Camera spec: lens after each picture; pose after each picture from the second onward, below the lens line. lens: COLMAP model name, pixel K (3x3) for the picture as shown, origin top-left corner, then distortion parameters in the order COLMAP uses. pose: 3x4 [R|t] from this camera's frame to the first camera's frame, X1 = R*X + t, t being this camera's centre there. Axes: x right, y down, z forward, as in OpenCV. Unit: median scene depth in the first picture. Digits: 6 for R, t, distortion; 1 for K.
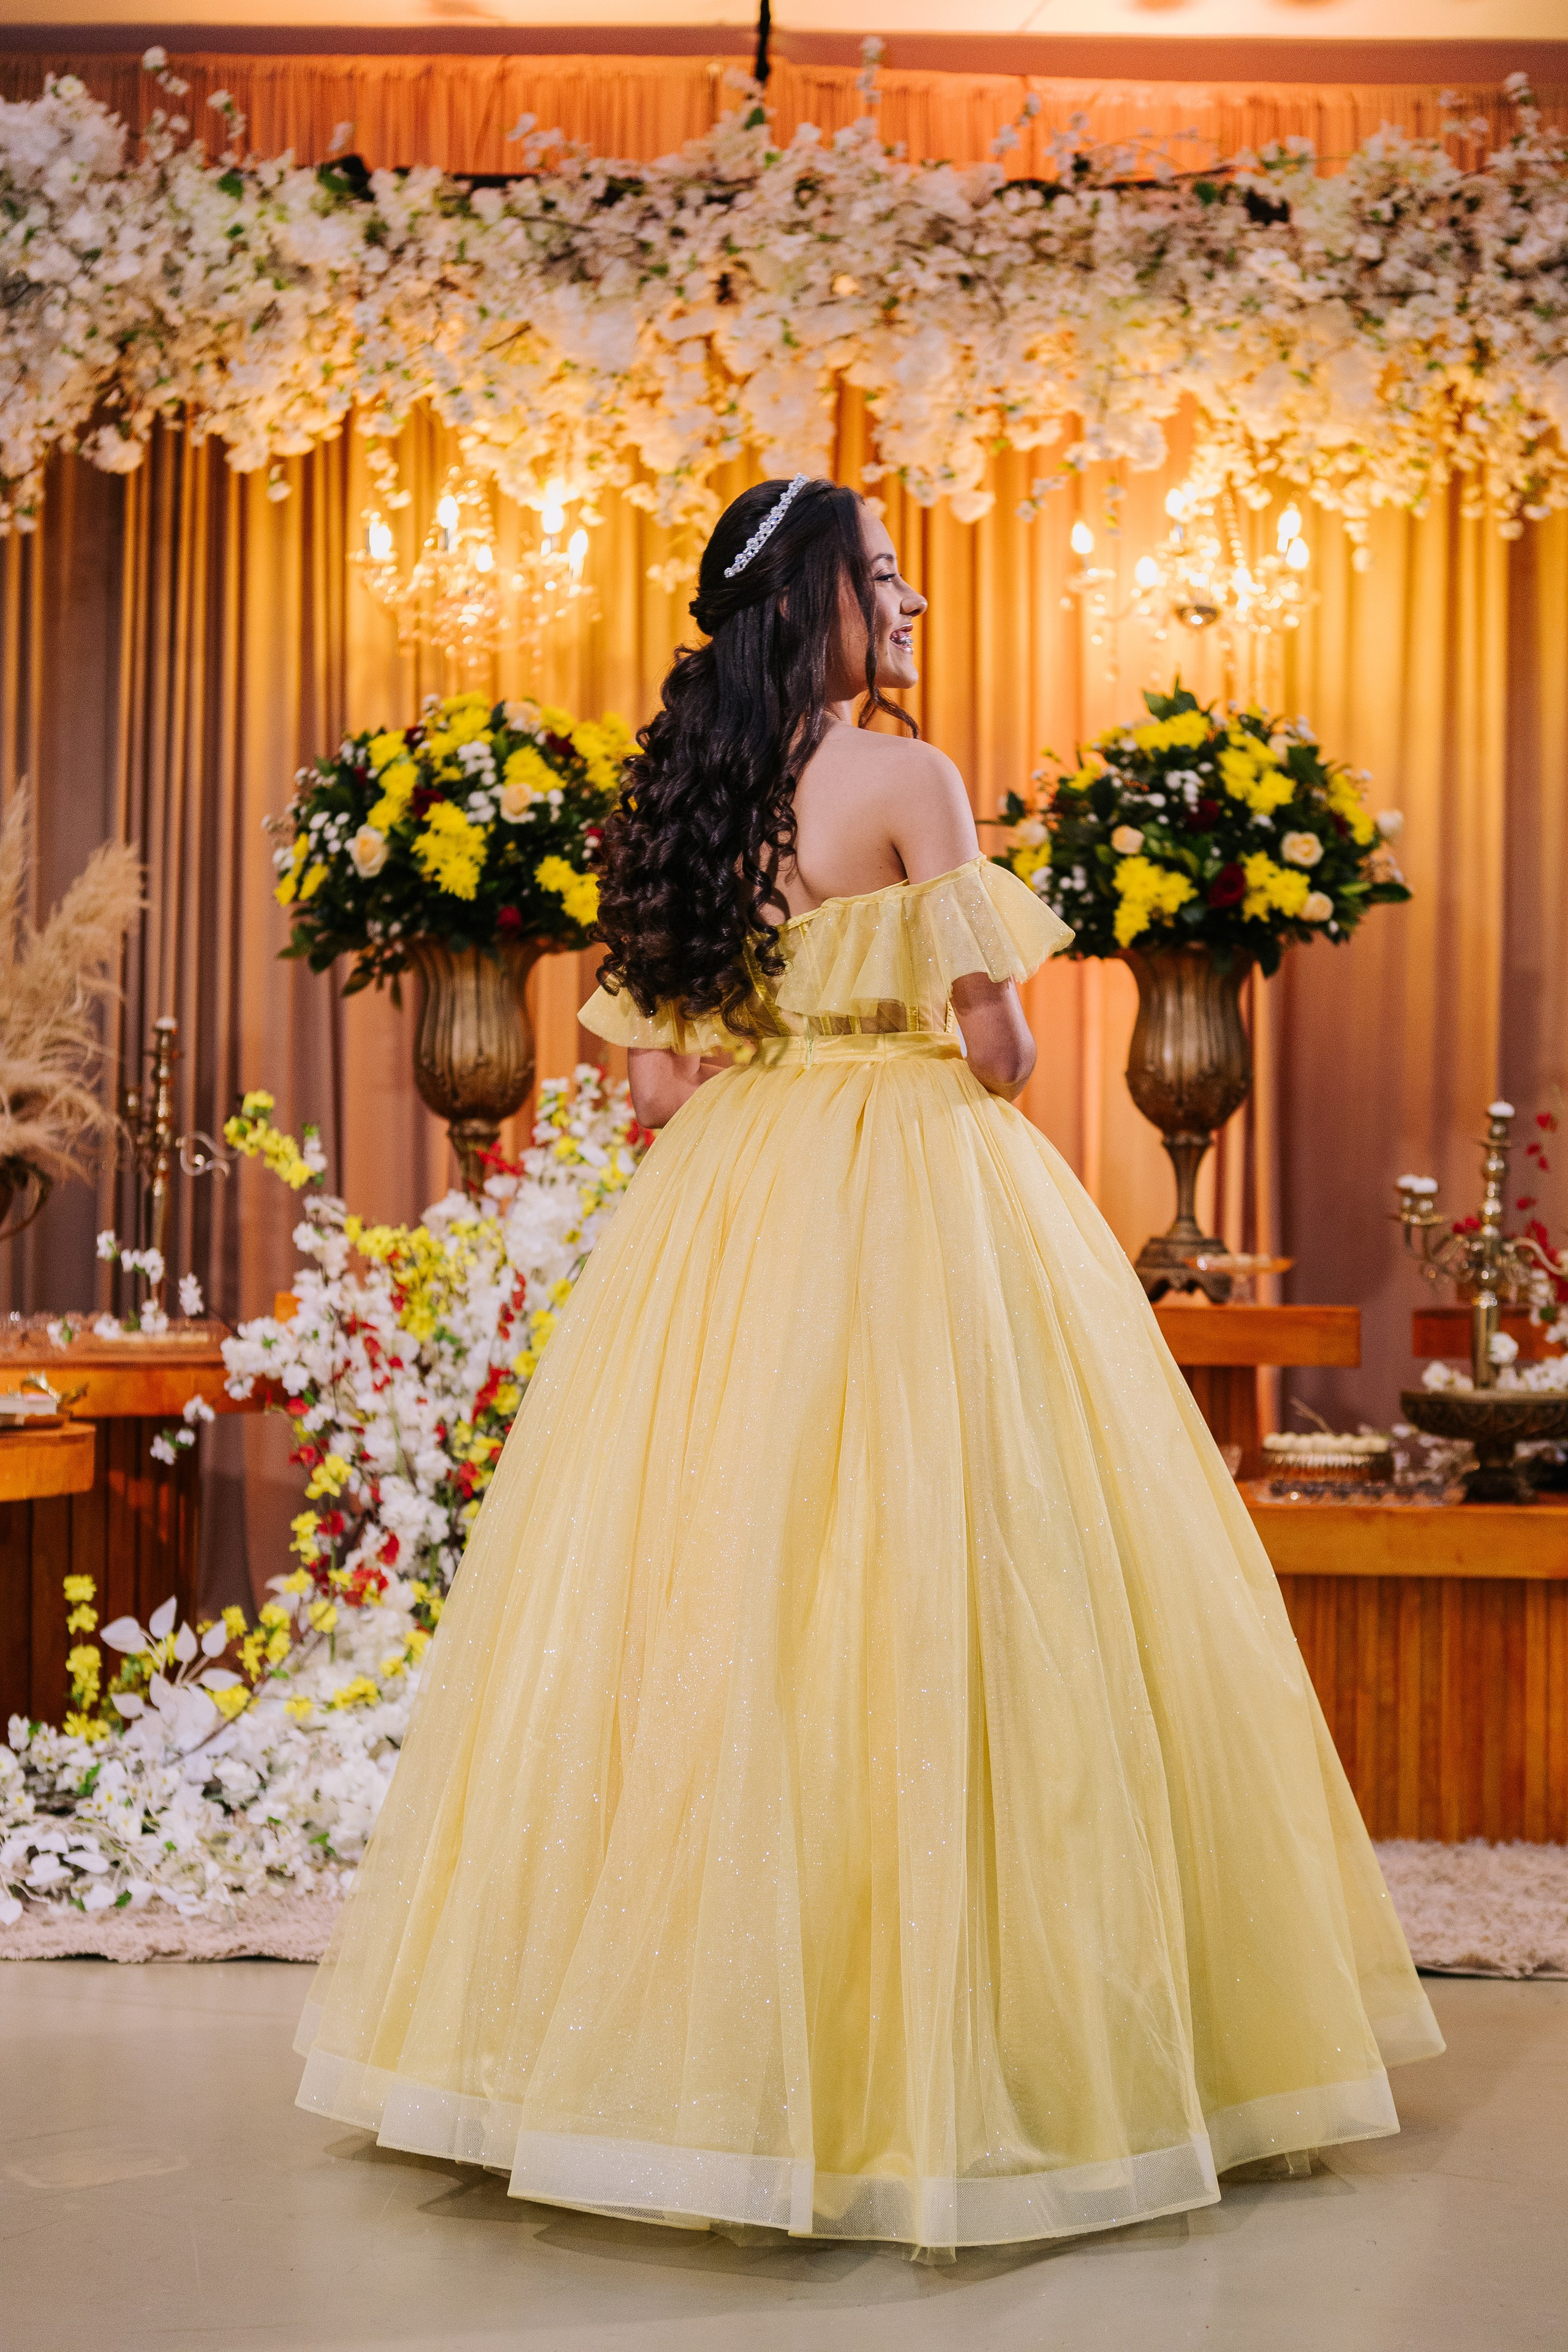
lens RADIAL K [[3021.1, 0, 784.0], [0, 3021.1, 1176.0], [0, 0, 1]] dist [-0.010210, -0.065226]
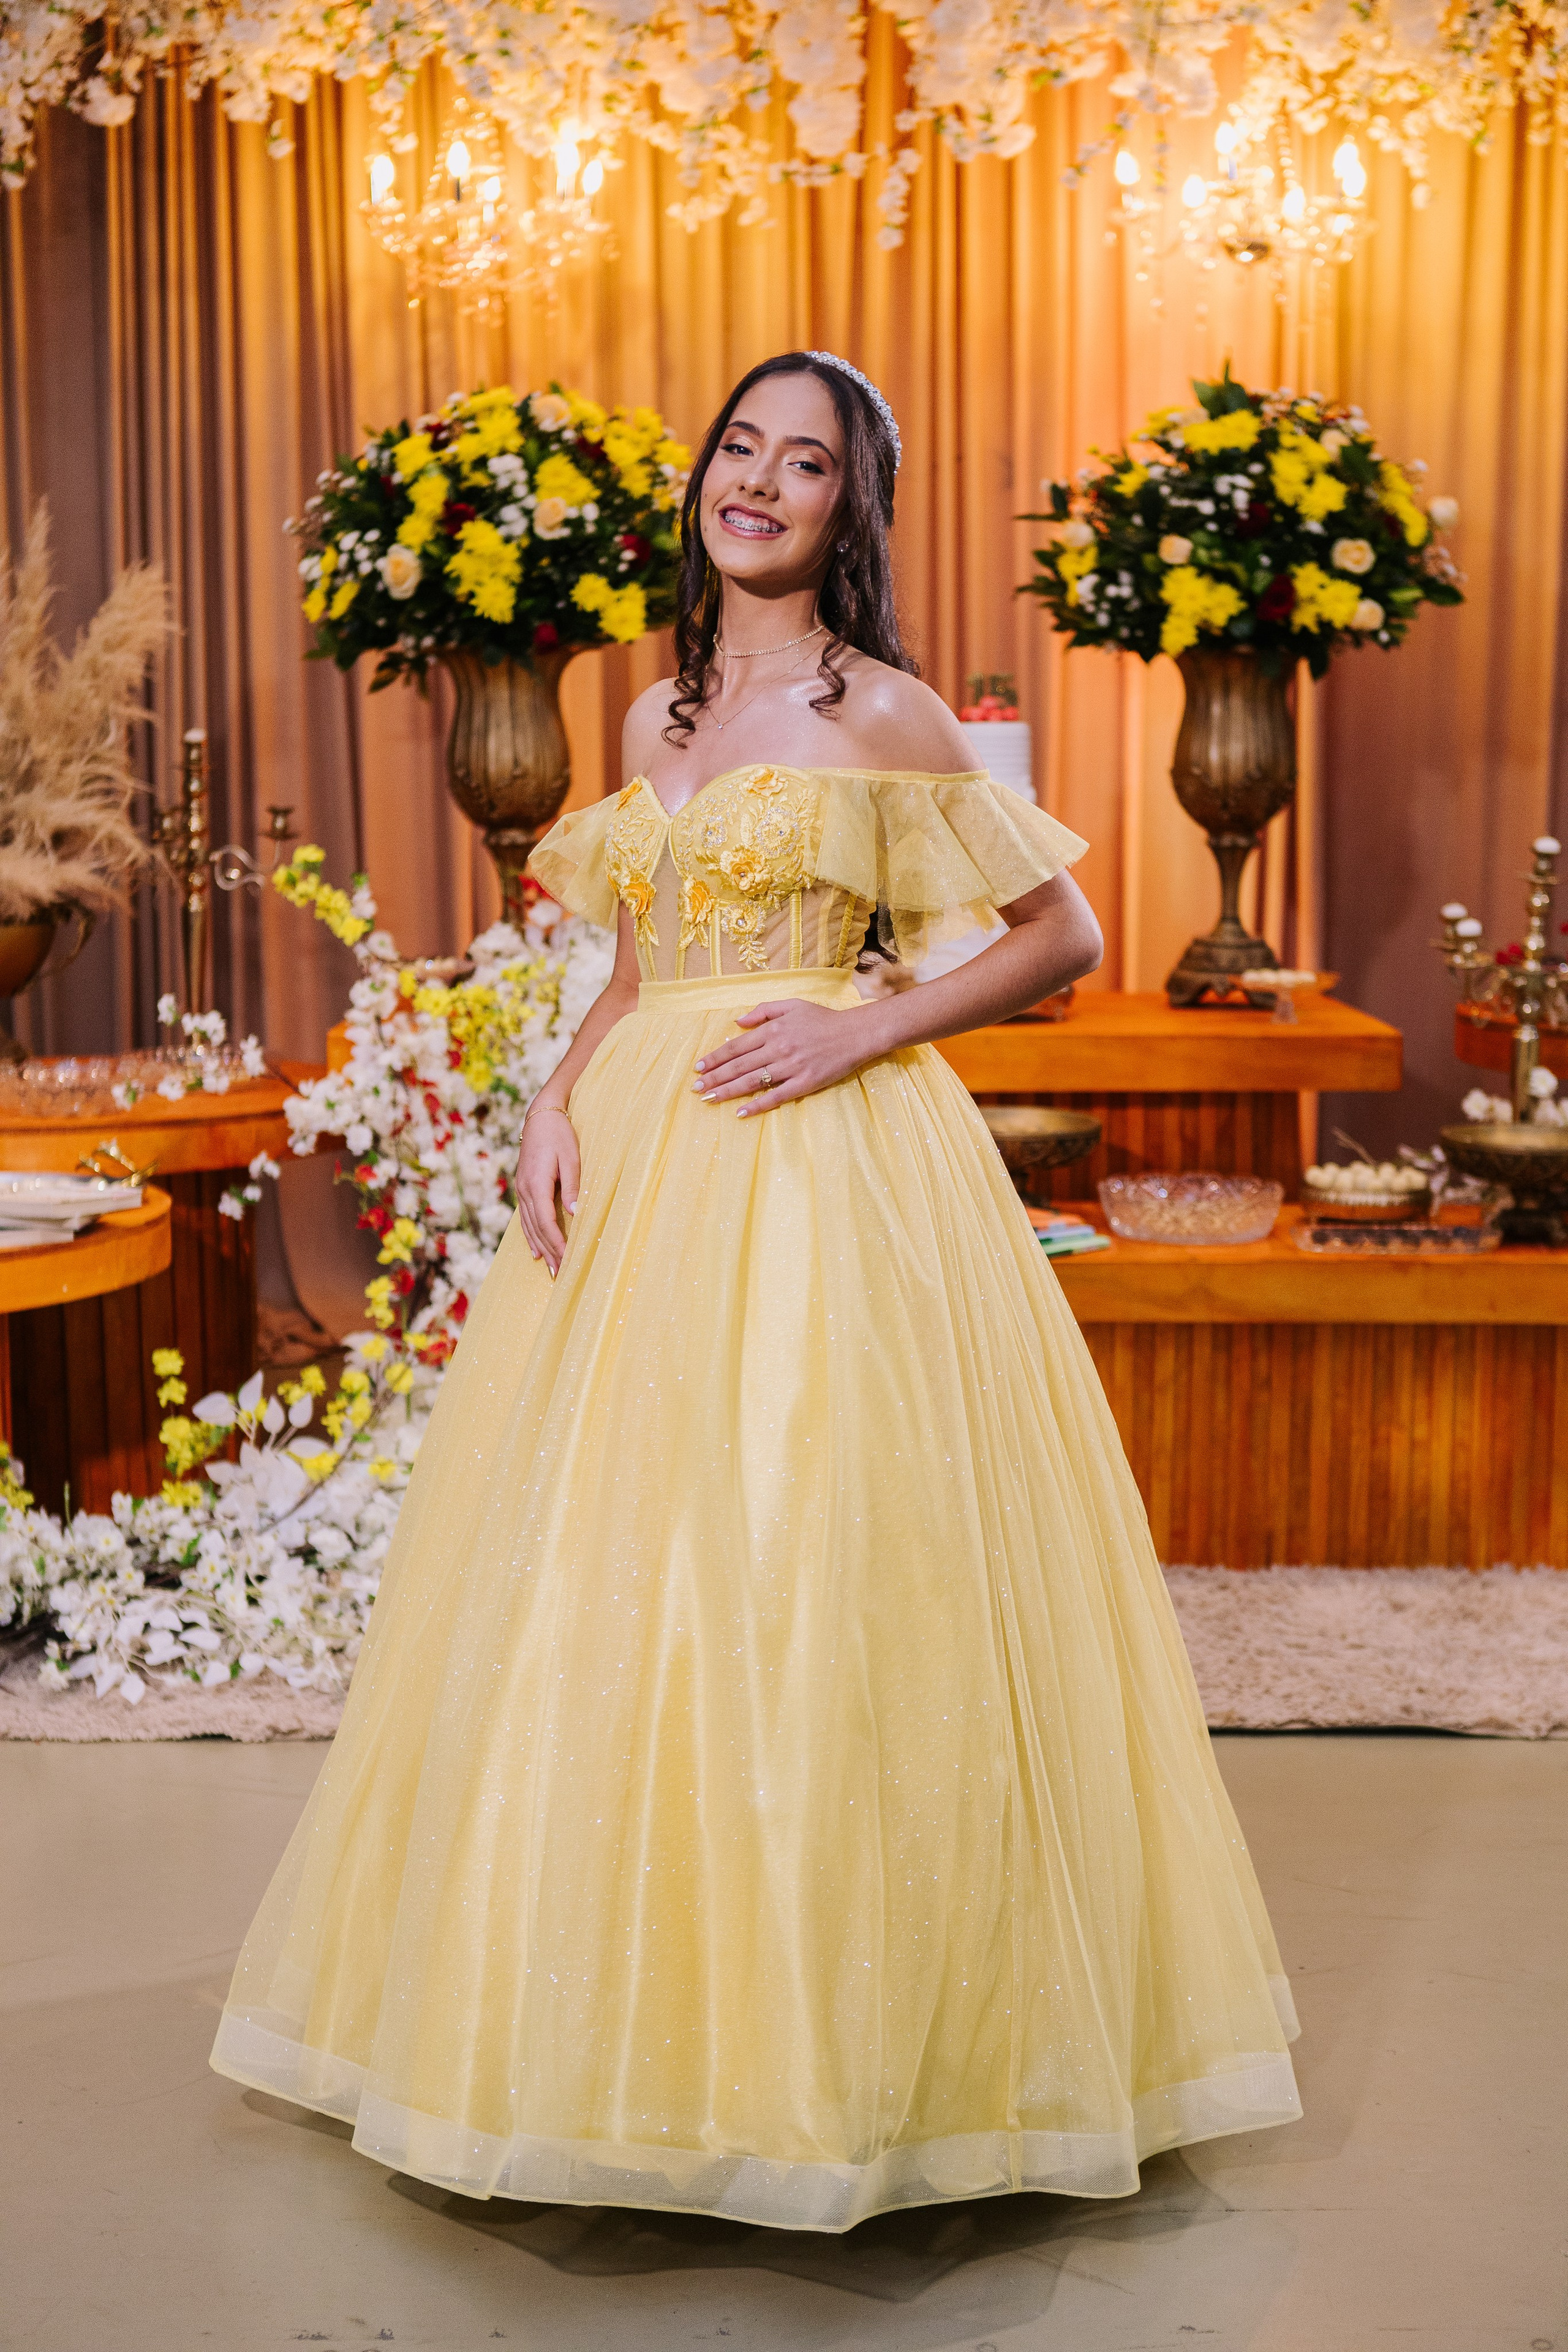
lens RADIAL K [[3349.6, 0, 784.0], [0, 3349.6, 1176.0], [0, 0, 1]] dist [0.007683, -0.134516]
pose [[0.999904, -0.013408, 0.003464, -0.019620], [0.012575, 0.983891, 0.178325, -0.106503], [-0.005799, -0.178265, 0.983966, -0.104191]]
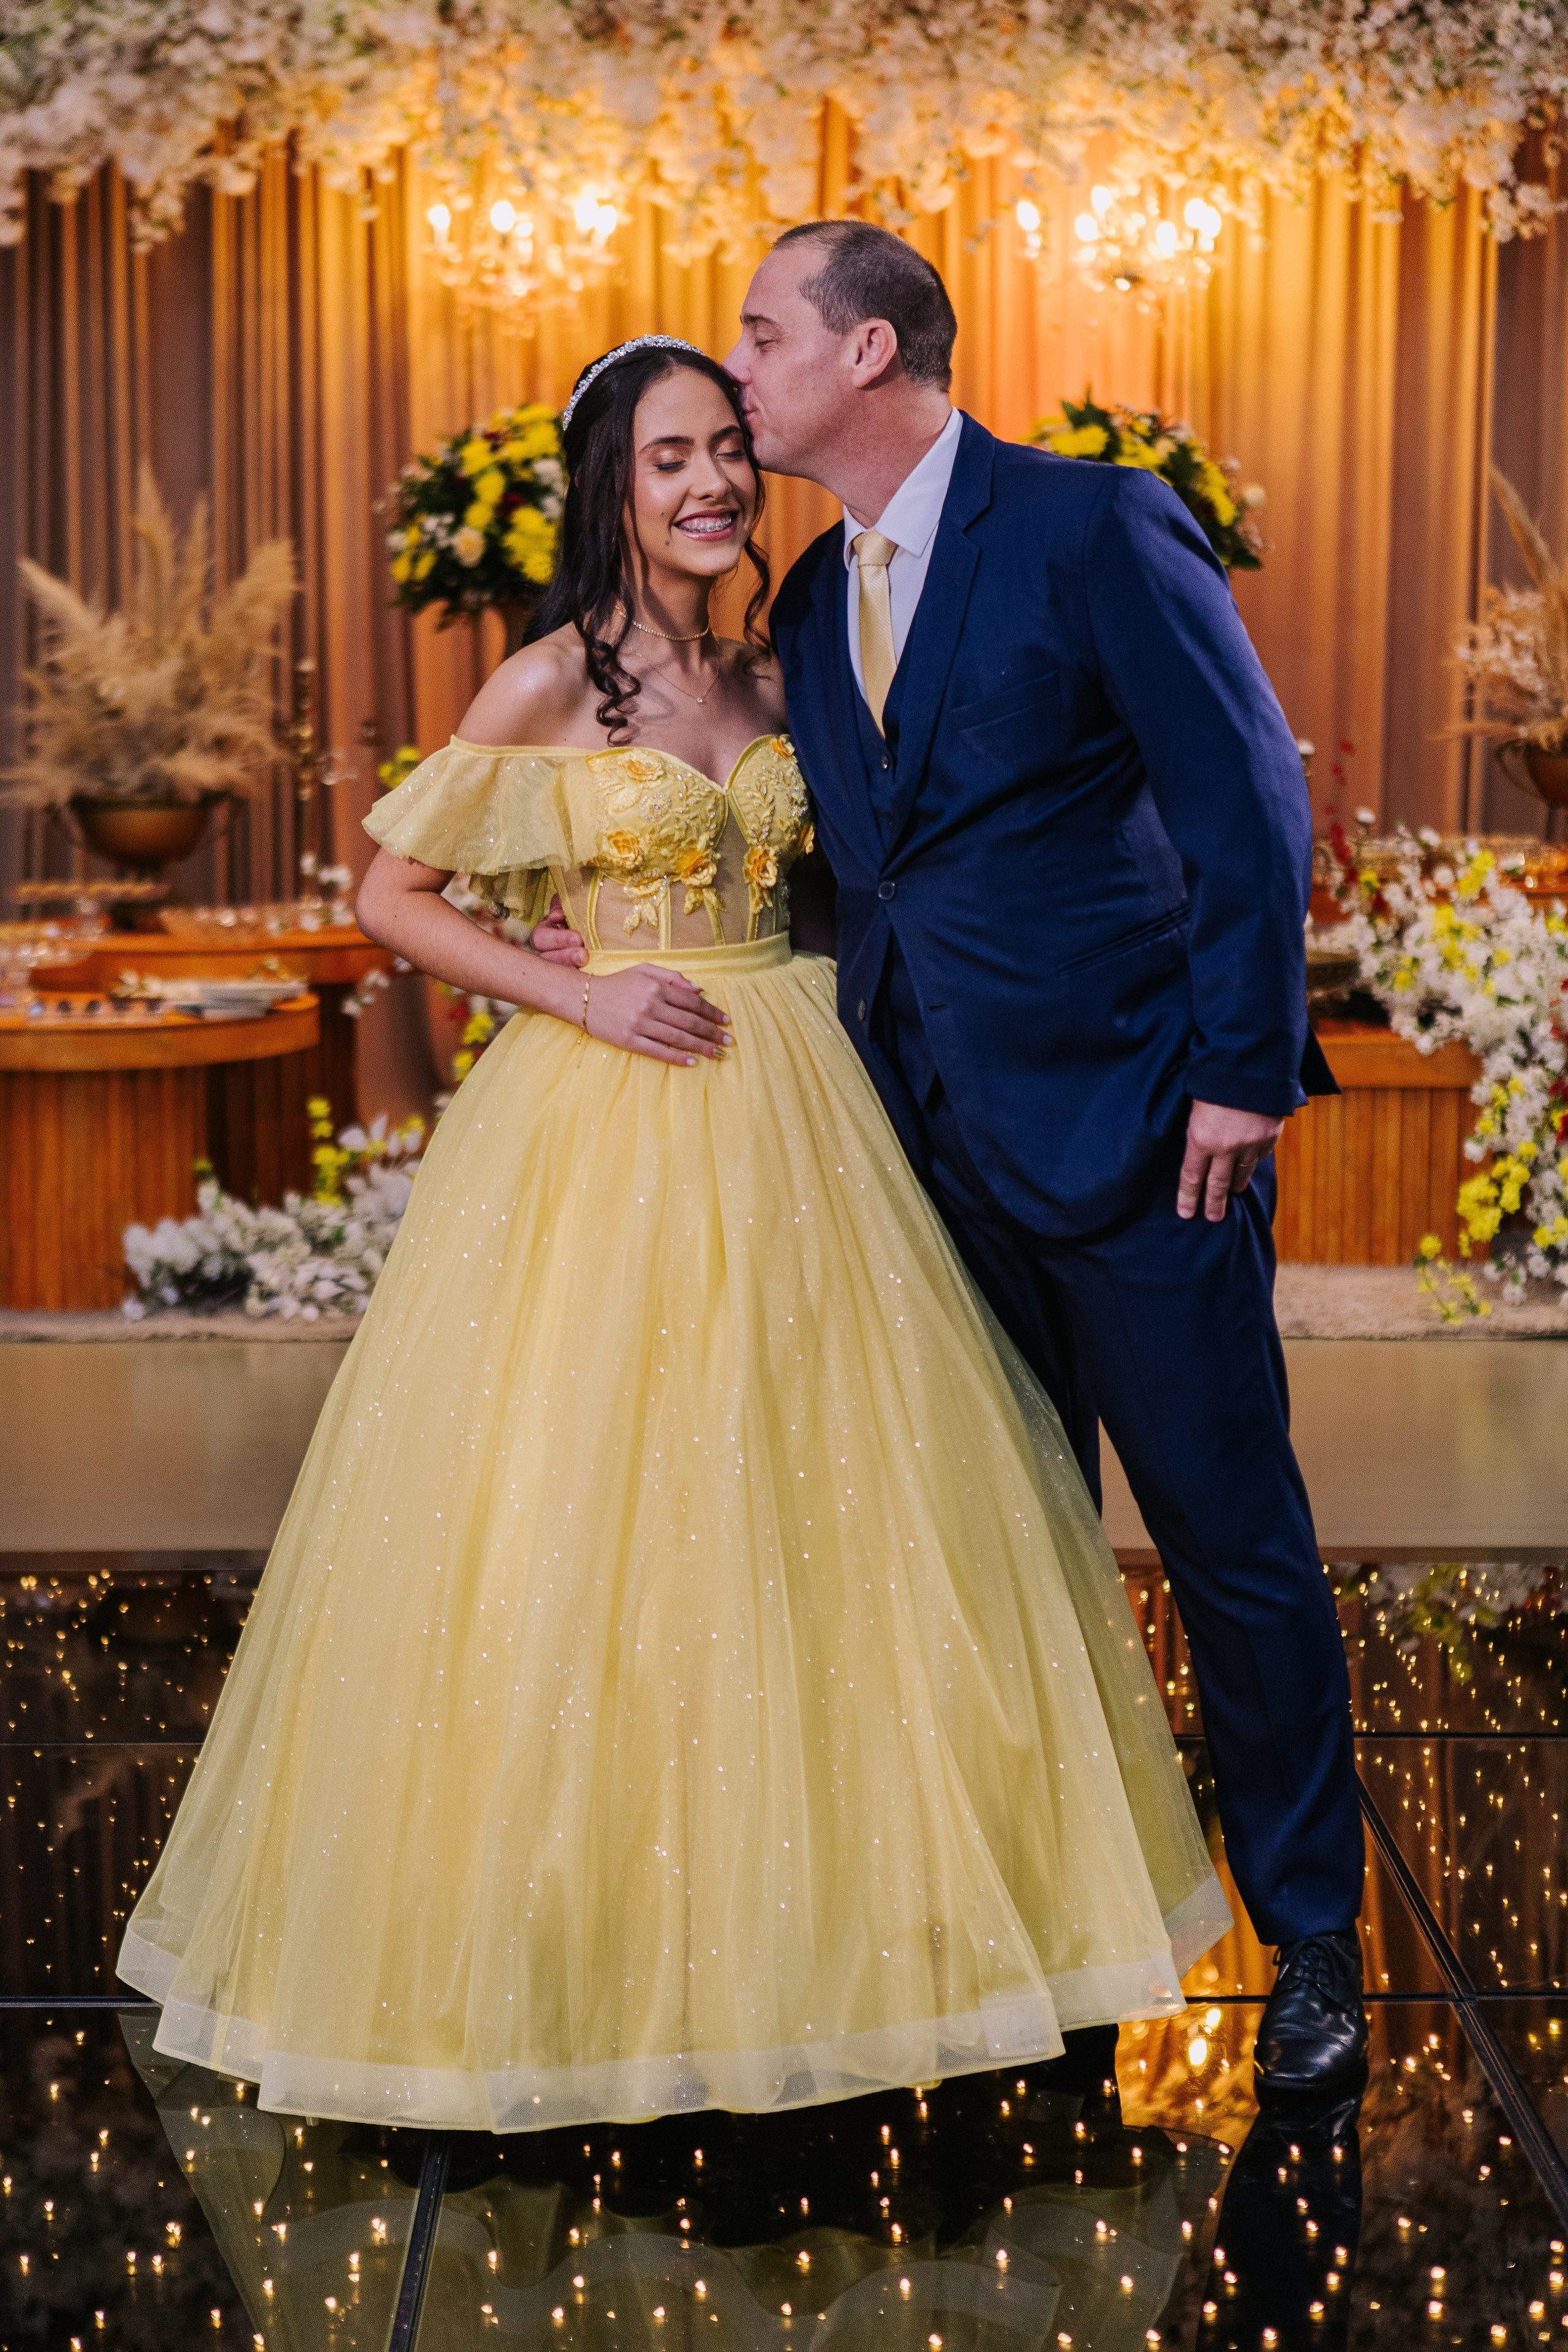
lens RADIAL K [[4496.5, 0, 769.4], [0, 4496.5, 1169.8], [0, 0, 1]] dist [-0.078017, 0.402674]
pose [[0.999924, -0.012120, -0.002240, -0.005264], [0.012324, 0.985577, 0.168778, -0.167654], [0.000162, -0.168793, 0.985652, -0.976374]]
